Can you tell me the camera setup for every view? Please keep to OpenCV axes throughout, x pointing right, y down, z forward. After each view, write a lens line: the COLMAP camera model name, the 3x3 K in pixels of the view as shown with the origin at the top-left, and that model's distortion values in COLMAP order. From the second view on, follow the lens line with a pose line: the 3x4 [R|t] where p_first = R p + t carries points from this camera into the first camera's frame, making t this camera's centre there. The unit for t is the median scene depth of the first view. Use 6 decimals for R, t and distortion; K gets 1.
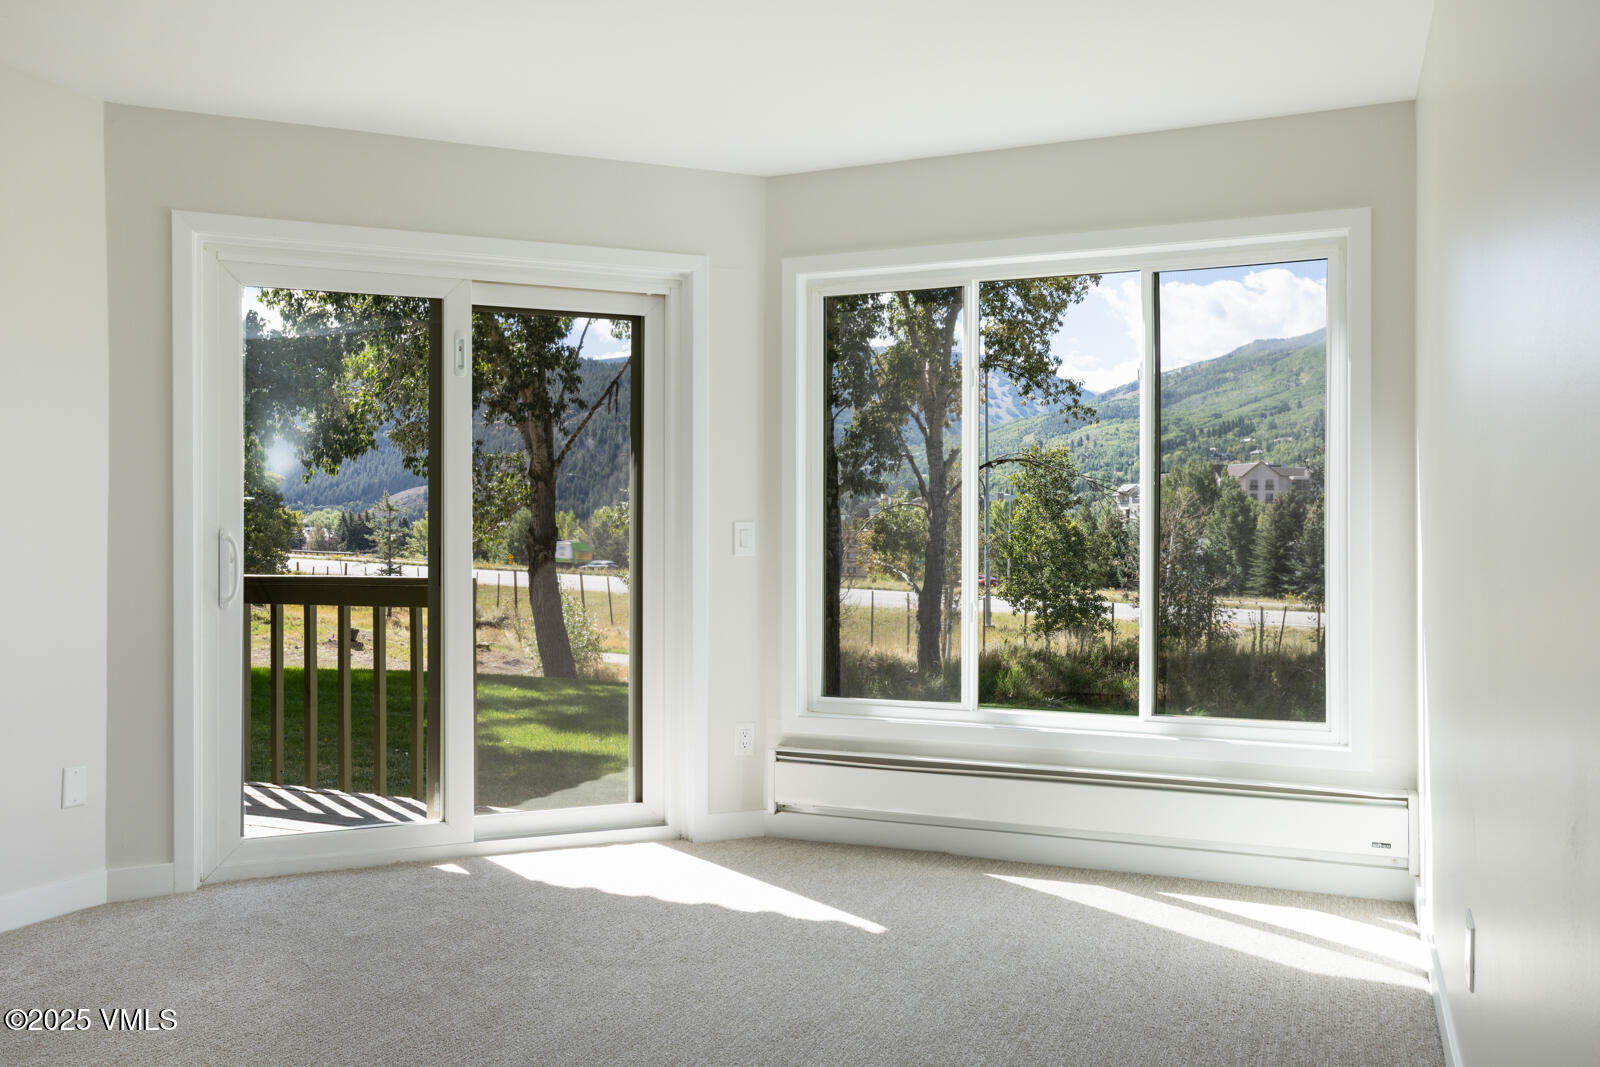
lens RADIAL K [[1311.2, 0, 800.0], [0, 1311.2, 533.5], [0, 0, 1]] dist [-0.003900, -0.002249]
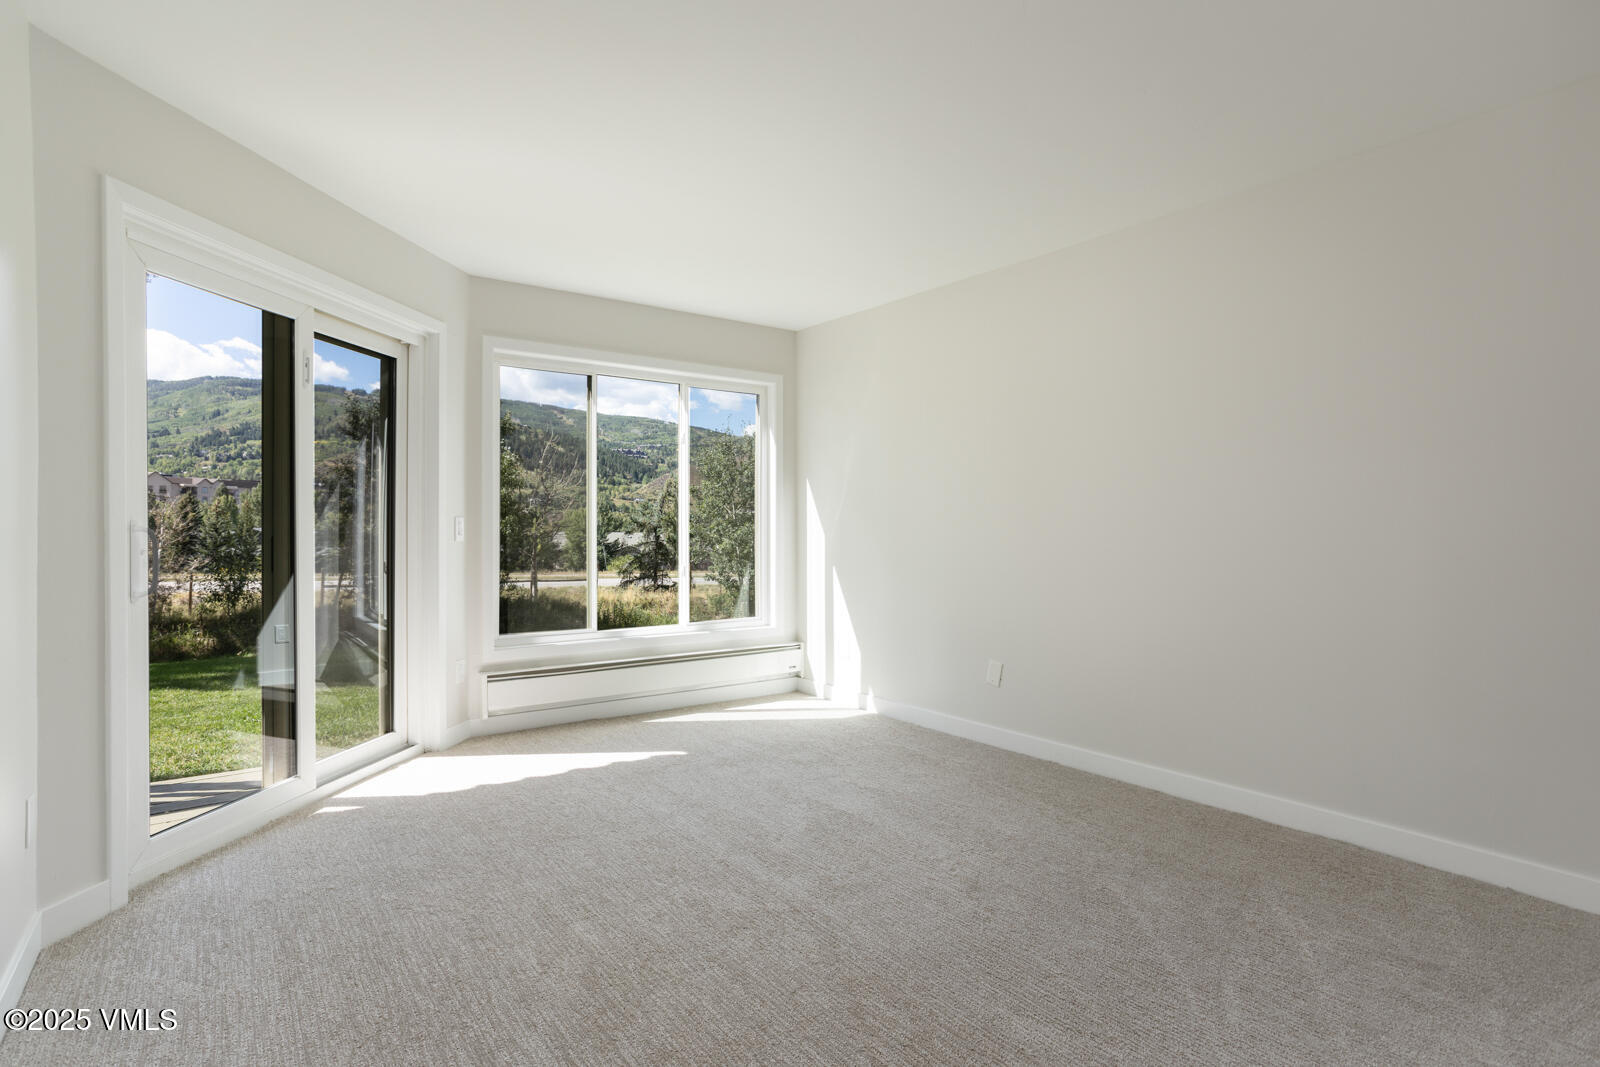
lens RADIAL K [[810.9, 0, 800.0], [0, 810.9, 533.5], [0, 0, 1]] dist [0.000131, 0.000242]
pose [[0.521961, -0.007343, 0.852938, -0.603783], [-0.001078, 0.999956, 0.009268, 0.000323], [-0.852969, -0.005757, 0.521930, 0.237624]]
